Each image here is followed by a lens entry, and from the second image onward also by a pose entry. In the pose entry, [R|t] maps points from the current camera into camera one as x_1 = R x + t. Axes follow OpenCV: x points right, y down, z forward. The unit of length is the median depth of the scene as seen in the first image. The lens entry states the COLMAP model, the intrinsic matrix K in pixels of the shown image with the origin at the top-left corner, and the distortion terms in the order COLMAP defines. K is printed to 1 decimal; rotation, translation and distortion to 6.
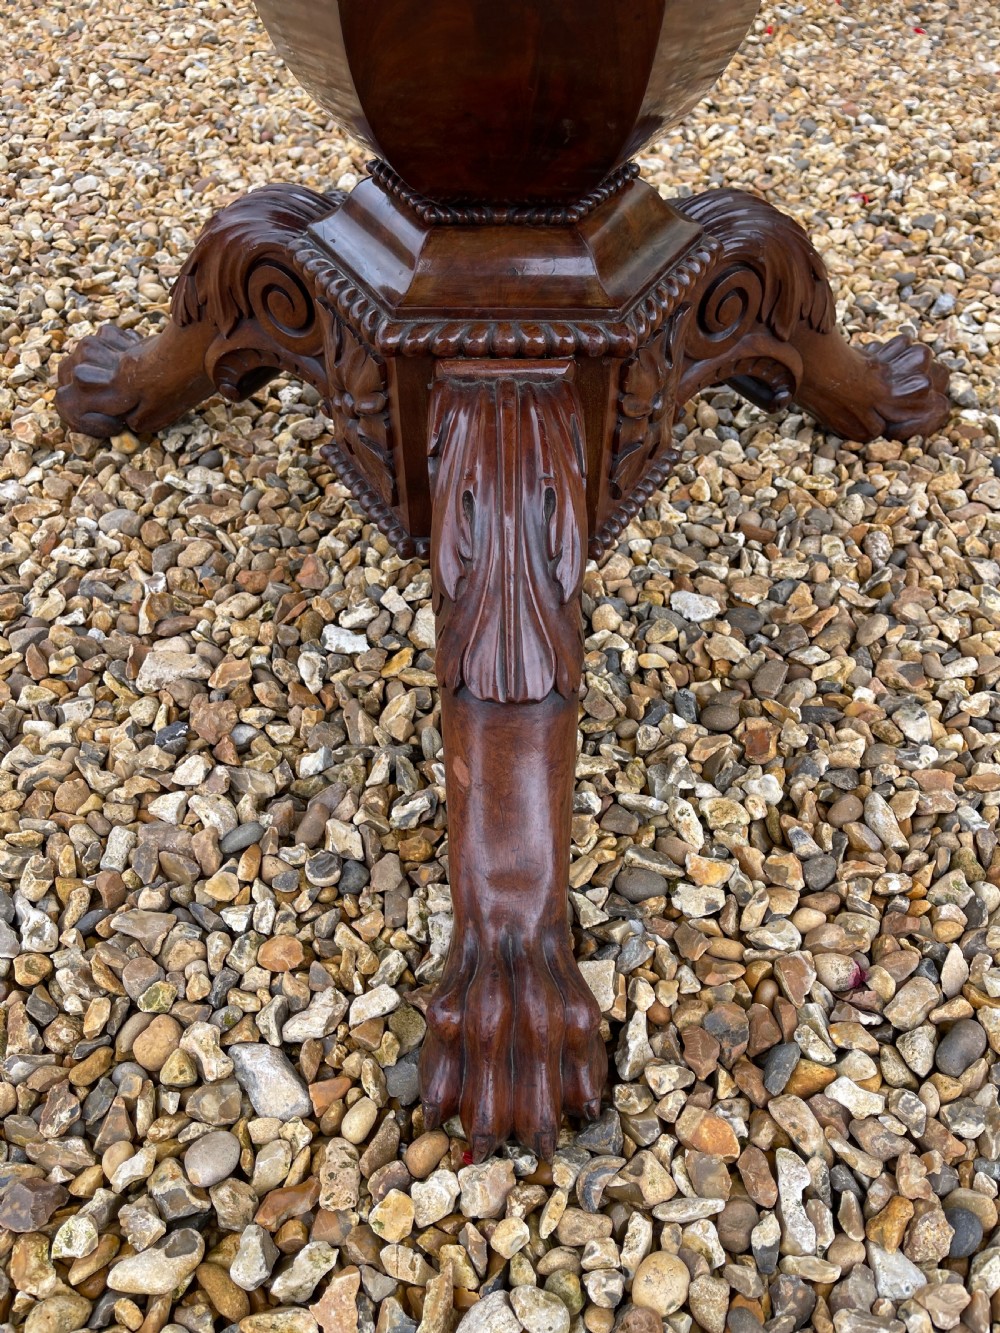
lens RADIAL K [[1033.5, 0, 500.0], [0, 1033.5, 666.5], [0, 0, 1]] dist [0.077347, -0.126636]
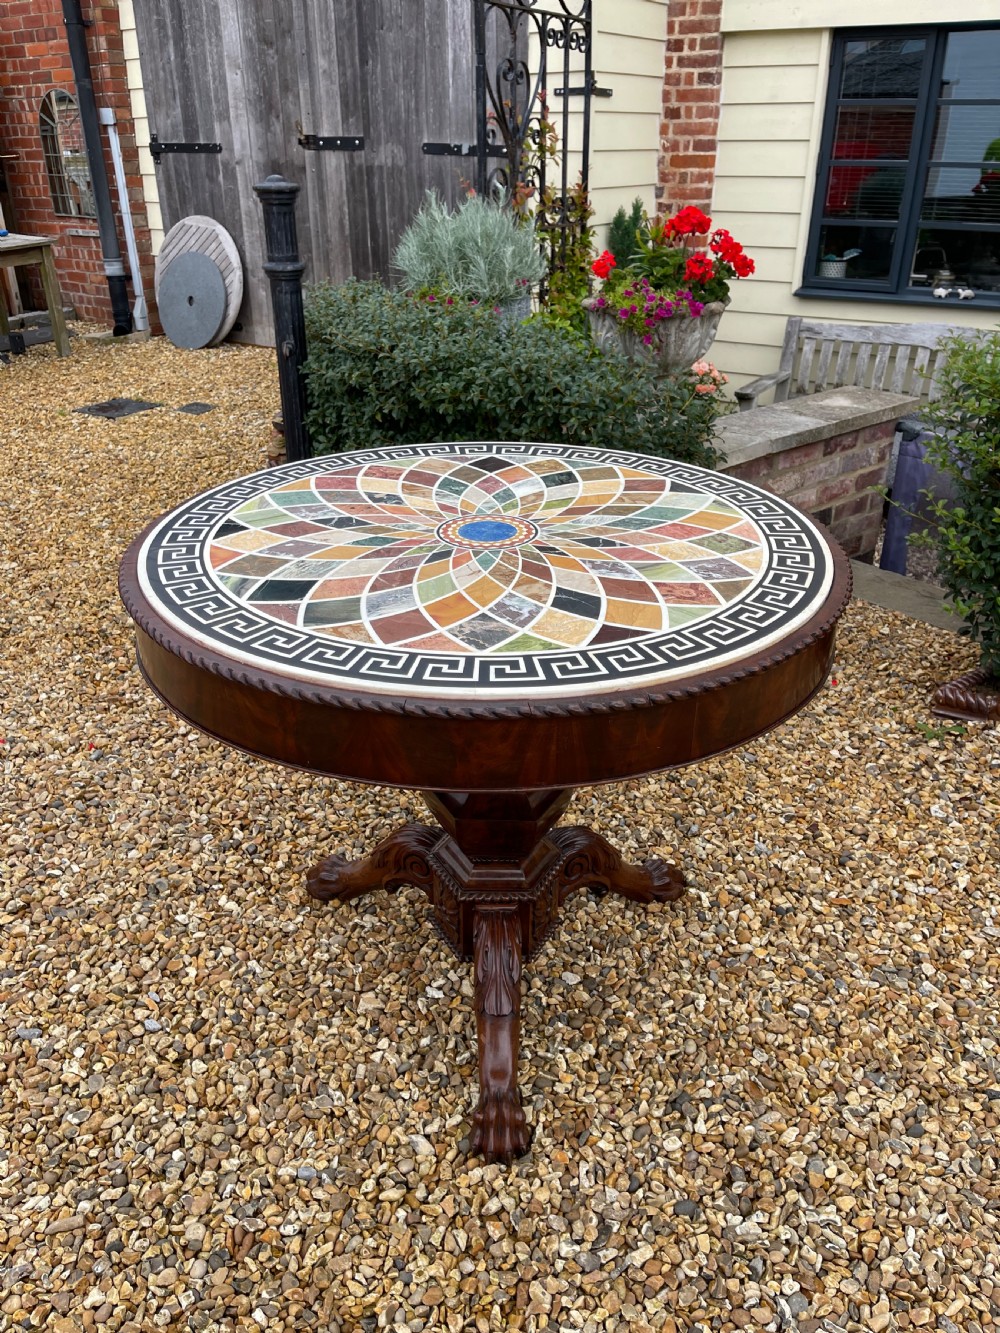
lens RADIAL K [[998.5, 0, 501.7], [0, 998.5, 677.1], [0, 0, 1]] dist [0.079506, -0.115669]
pose [[0.999942, 0.001660, 0.010675, -0.010342], [0.001686, 0.952053, -0.305930, -0.006891], [-0.010671, 0.305930, 0.951994, -1.573385]]
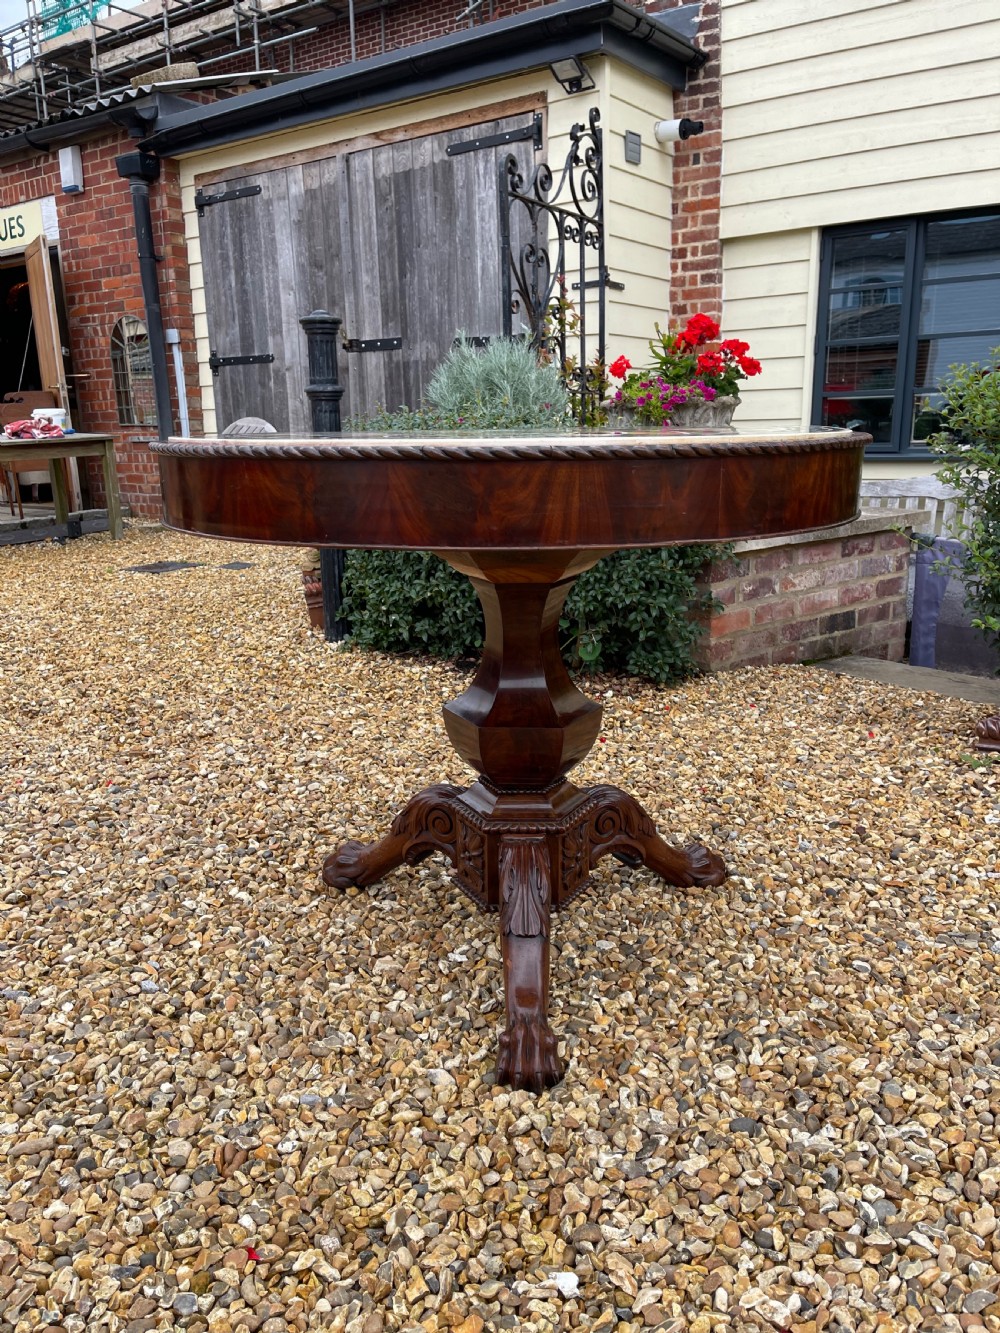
lens RADIAL K [[999.4, 0, 507.6], [0, 999.4, 671.3], [0, 0, 1]] dist [0.080275, -0.109101]
pose [[0.999890, -0.007560, -0.012782, -0.000313], [-0.000256, 0.851822, -0.523832, 0.602034], [0.014848, 0.523777, 0.851726, -1.256769]]
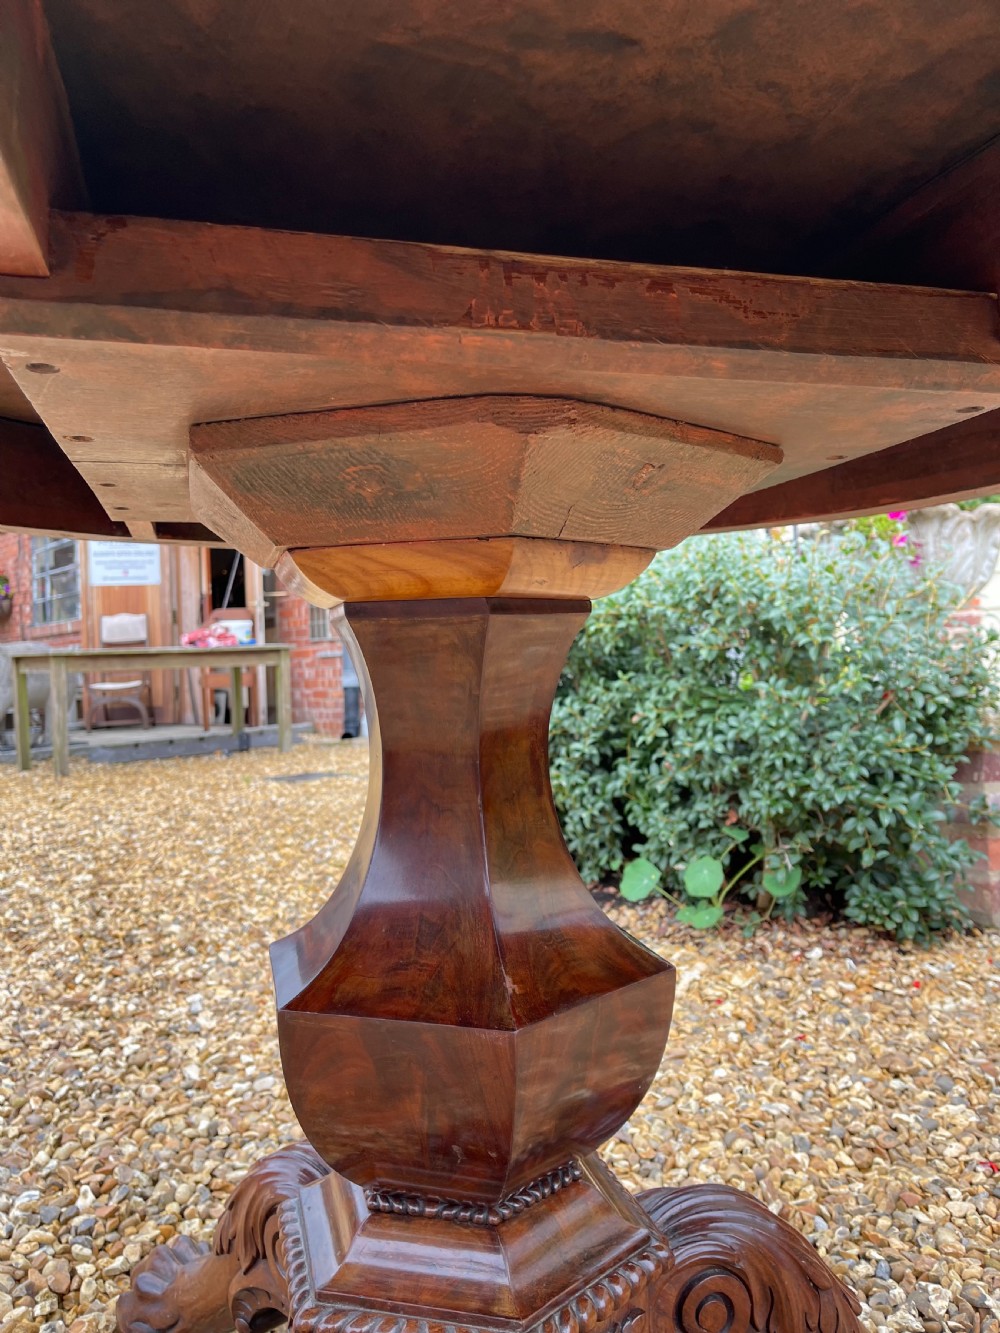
lens RADIAL K [[1019.0, 0, 487.9], [0, 1019.0, 676.8], [0, 0, 1]] dist [0.080581, -0.133785]
pose [[0.966930, -0.016705, -0.254496, 0.244720], [-0.168173, 0.708428, -0.685454, -0.069055], [0.191742, 0.705585, 0.682191, -0.086287]]
